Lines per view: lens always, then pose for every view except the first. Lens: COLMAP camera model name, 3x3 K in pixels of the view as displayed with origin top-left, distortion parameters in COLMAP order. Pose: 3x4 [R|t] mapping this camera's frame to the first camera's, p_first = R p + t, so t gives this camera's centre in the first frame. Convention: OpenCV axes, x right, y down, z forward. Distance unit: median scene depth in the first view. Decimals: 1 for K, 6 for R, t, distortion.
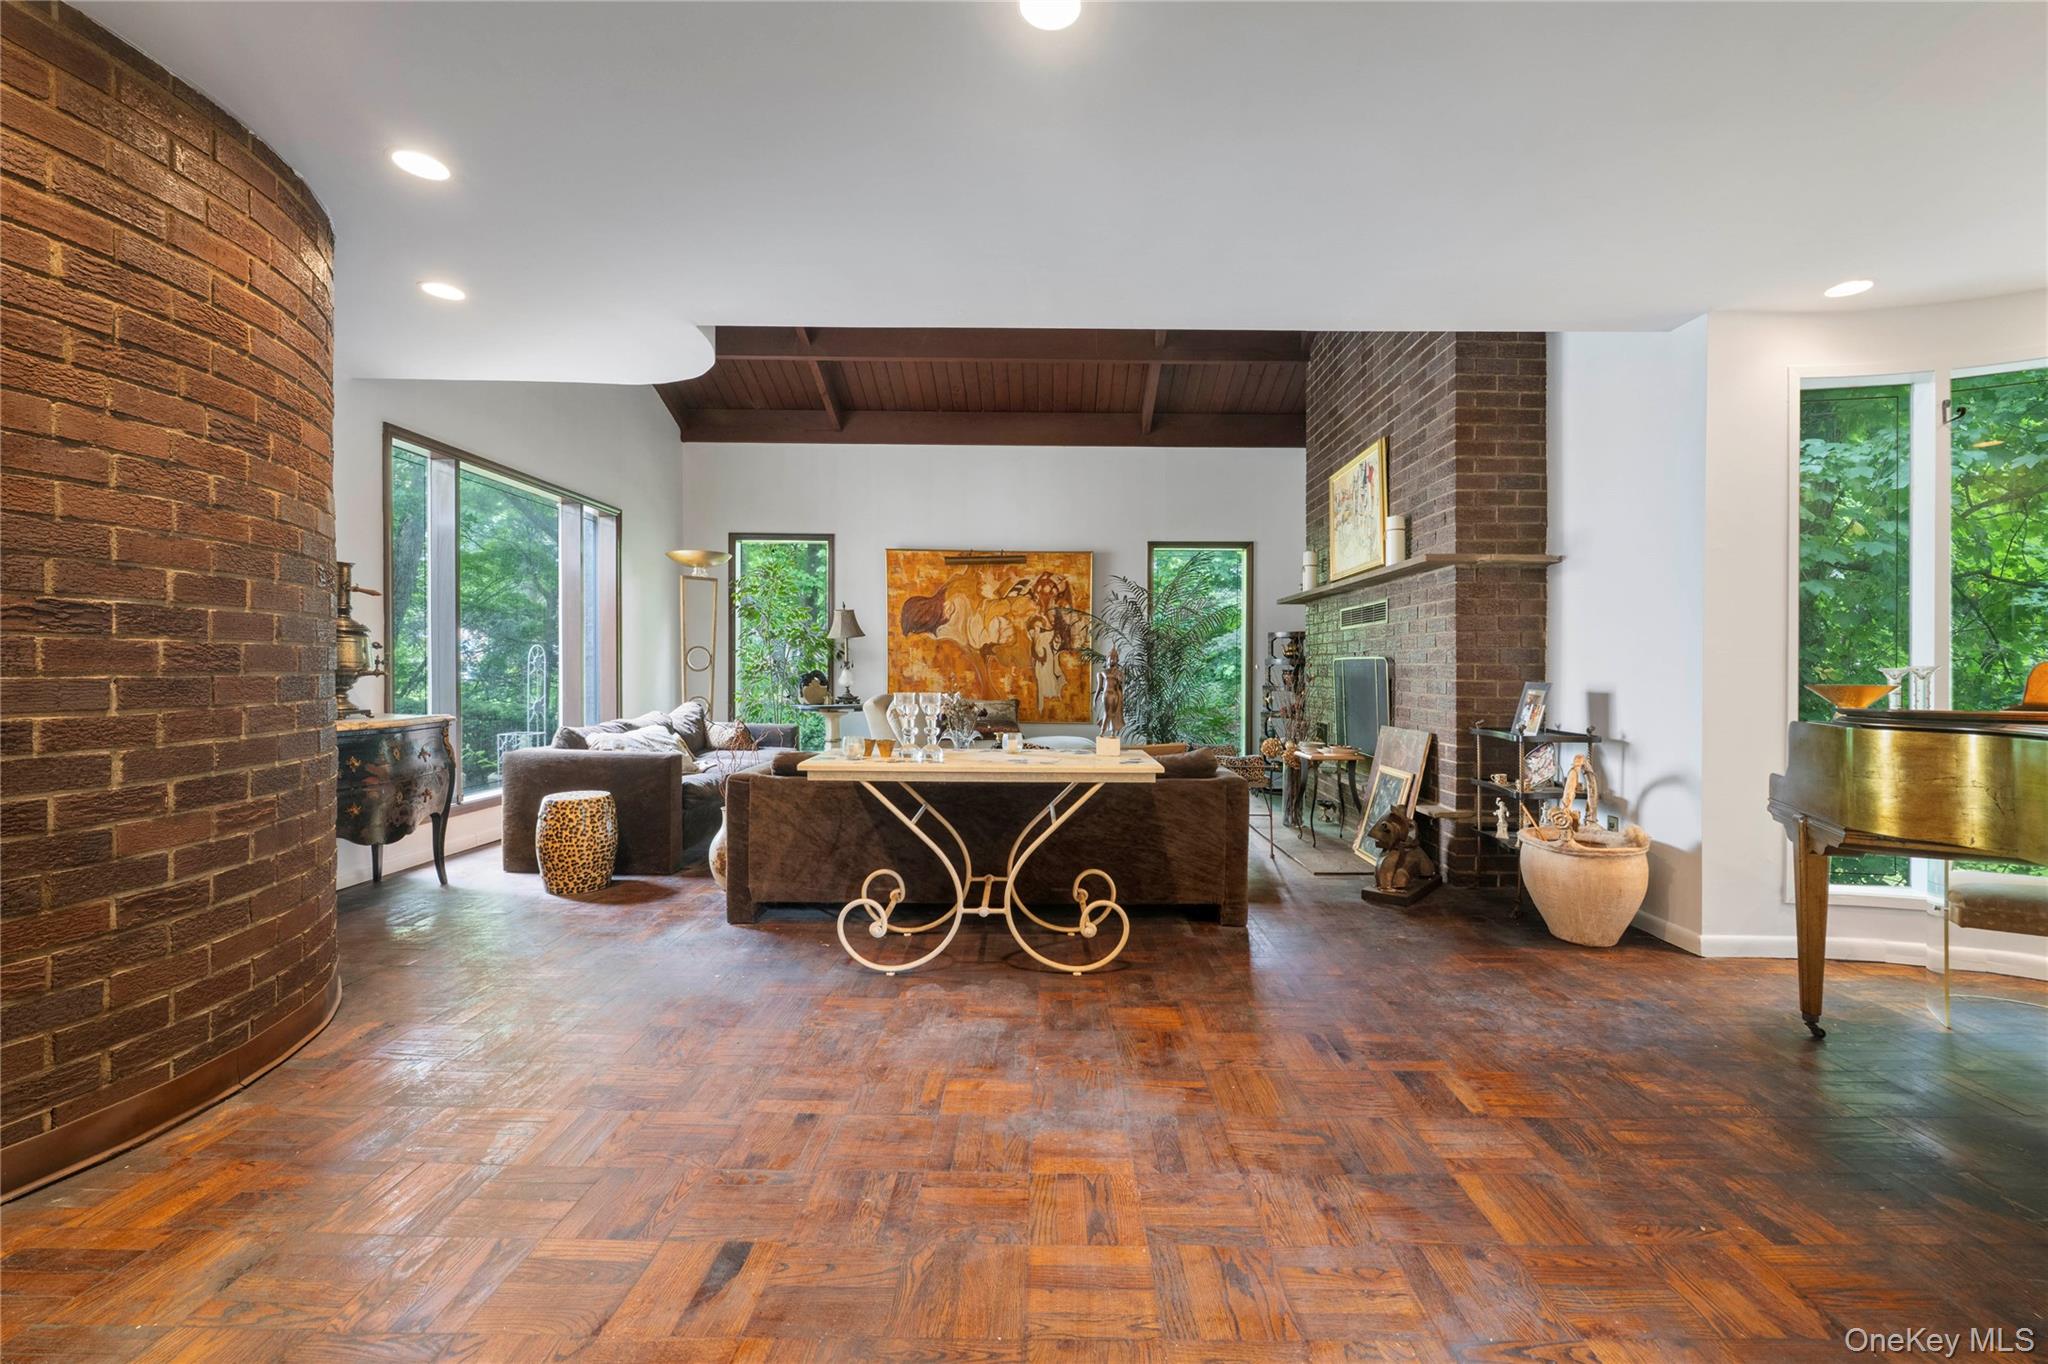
lens RADIAL K [[820.7, 0, 1022.2], [0, 820.7, 674.0], [0, 0, 1]] dist [-0.001499, -0.000377]
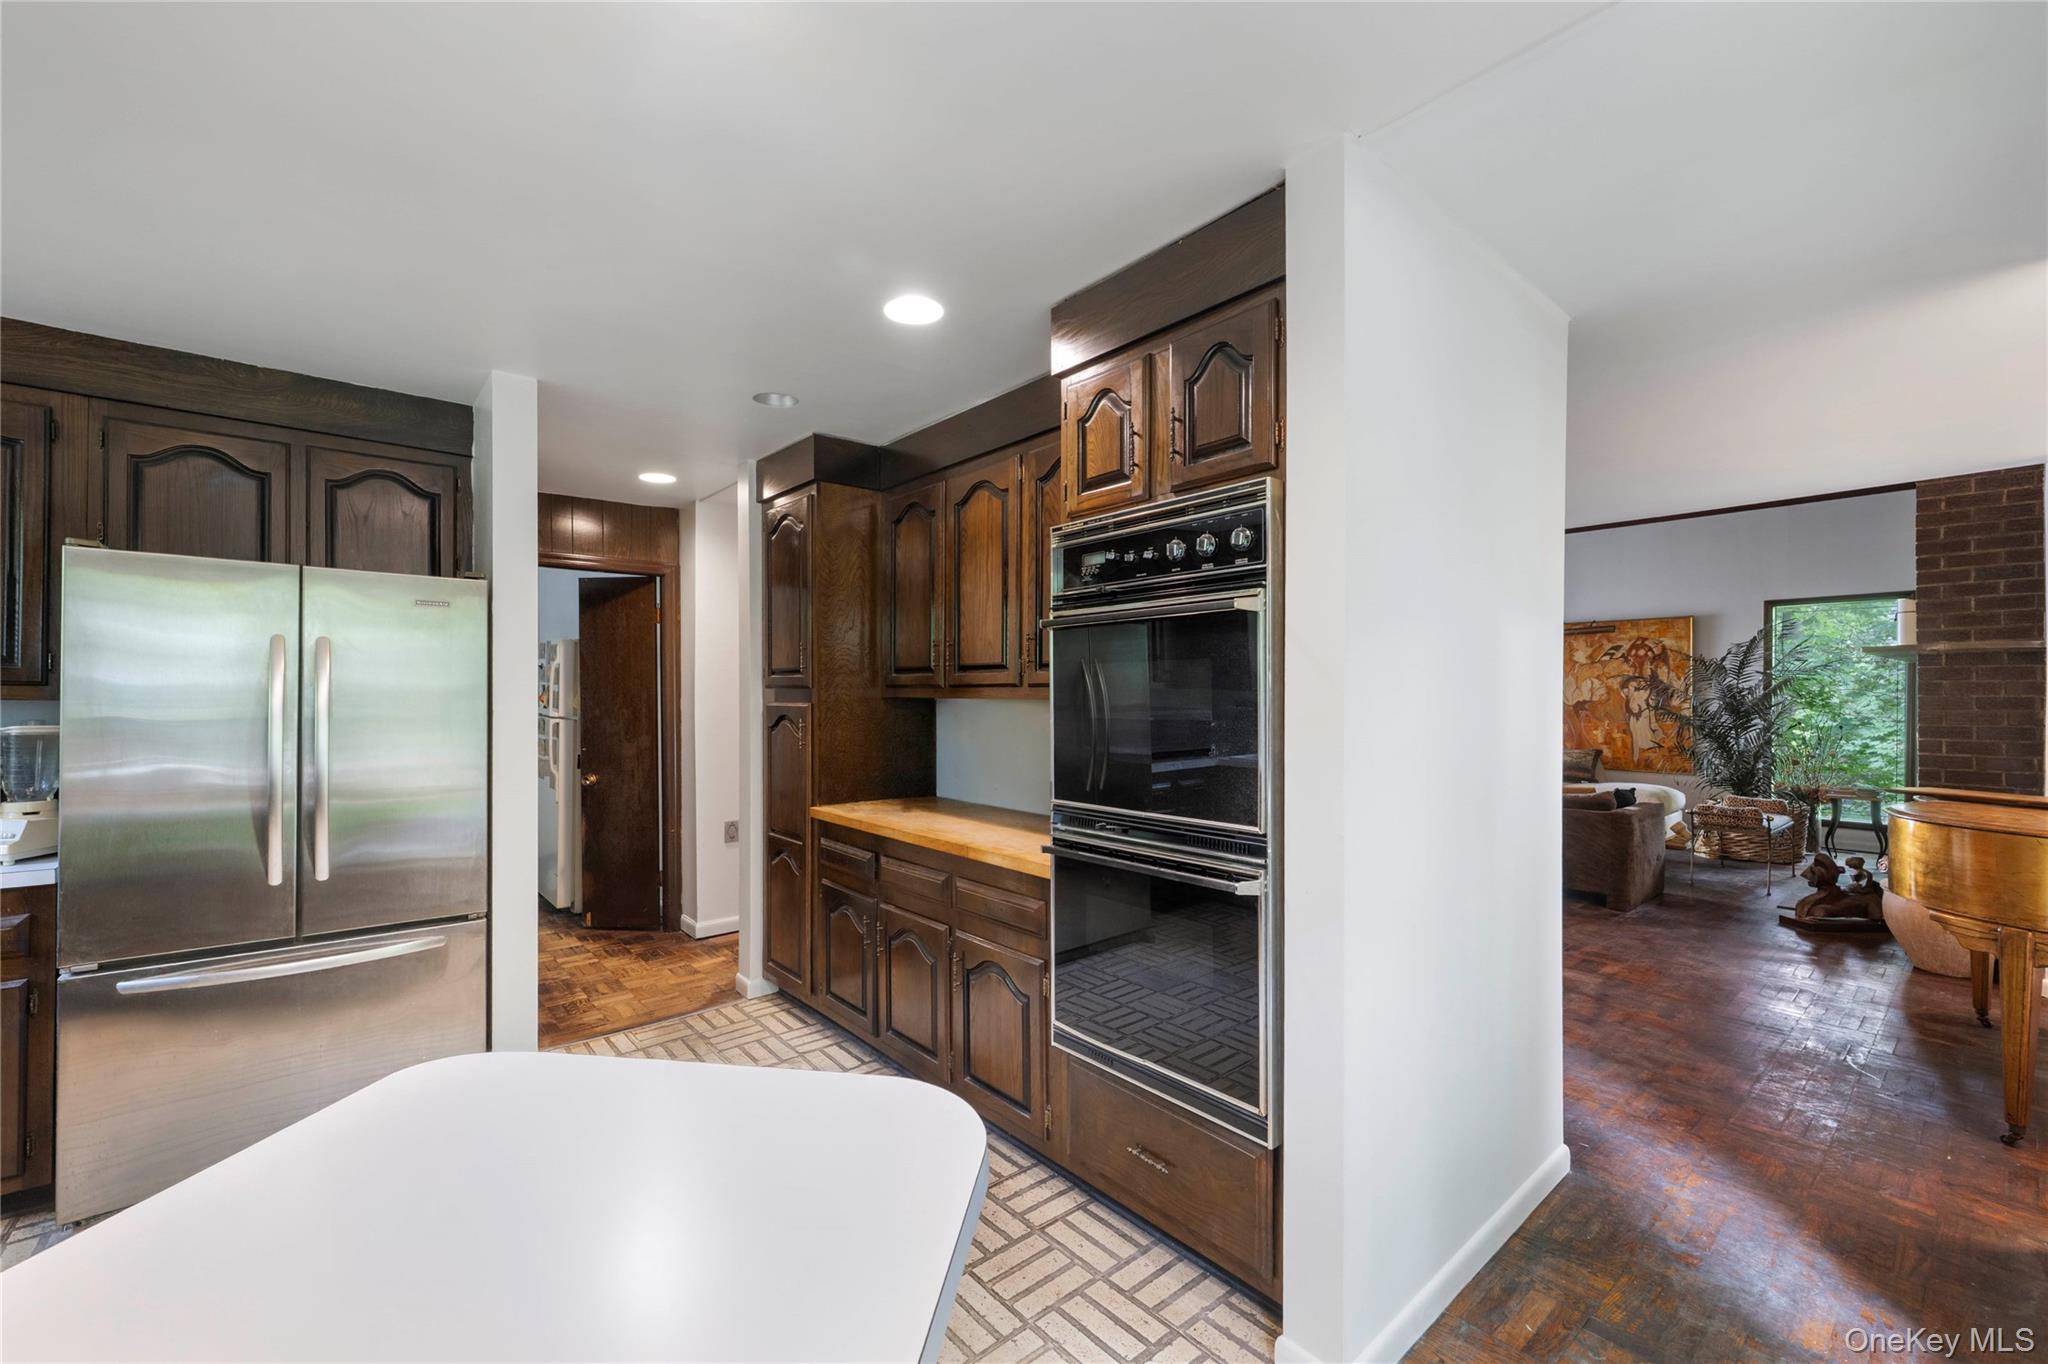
lens RADIAL K [[820.7, 0, 996.6], [0, 820.7, 697.8], [0, 0, 1]] dist [-0.001499, -0.000377]
pose [[0.641882, -0.004104, -0.766792, 0.679668], [-0.000646, 0.999982, -0.005892, -0.072194], [0.766803, 0.004277, 0.641868, -0.832171]]
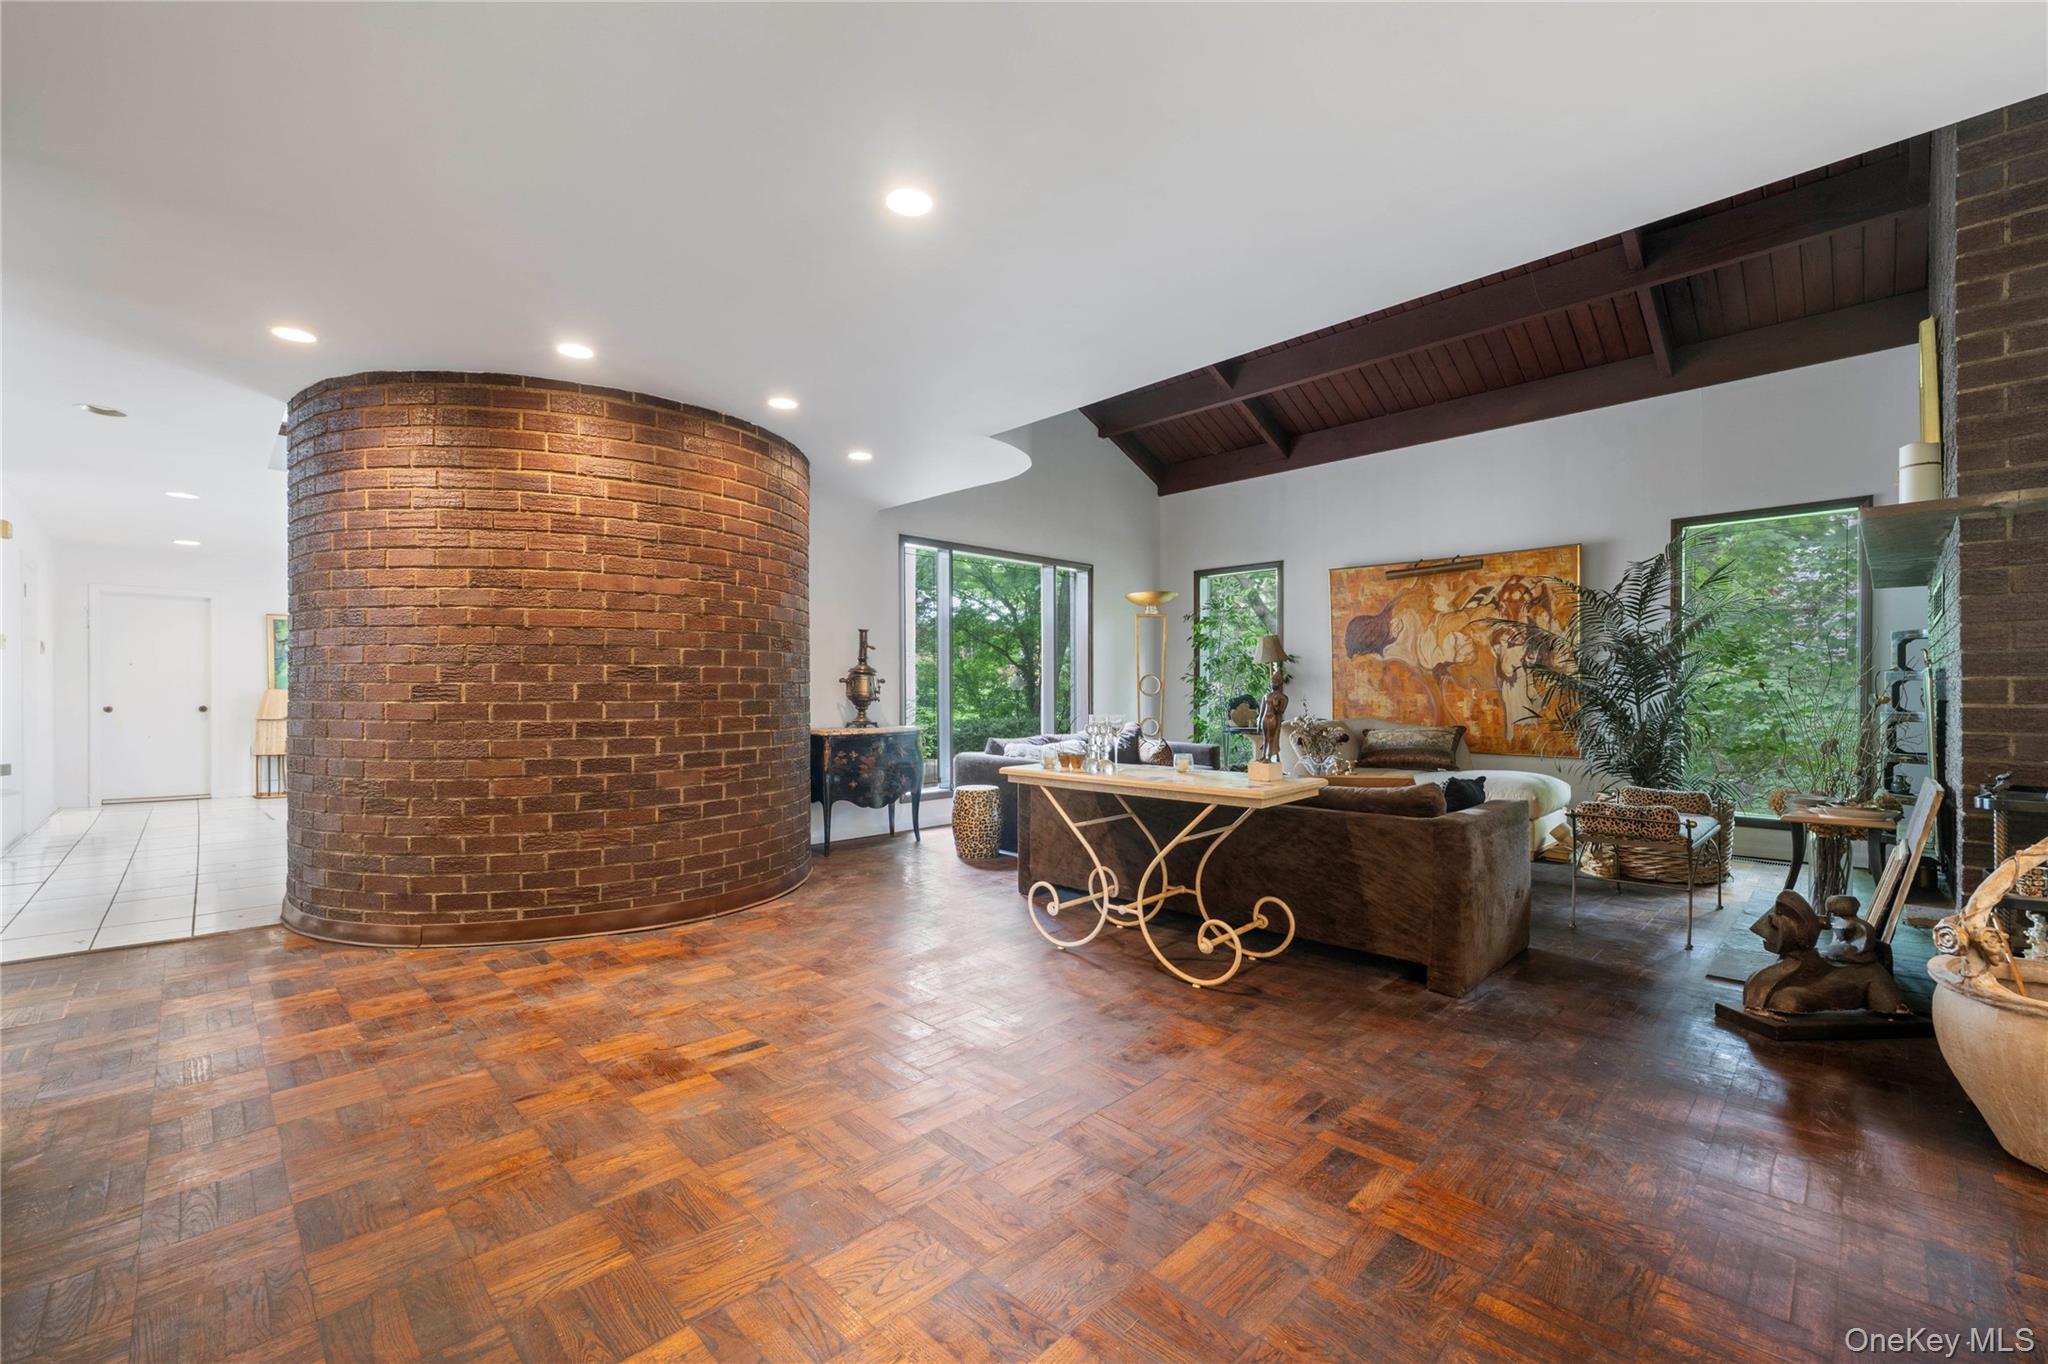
lens RADIAL K [[820.7, 0, 1003.4], [0, 820.7, 695.9], [0, 0, 1]] dist [-0.001499, -0.000377]
pose [[0.702226, -0.005836, -0.711930, 0.542339], [0.004183, 0.999983, -0.004071, 0.000693], [0.711942, -0.000119, 0.702238, 0.081305]]
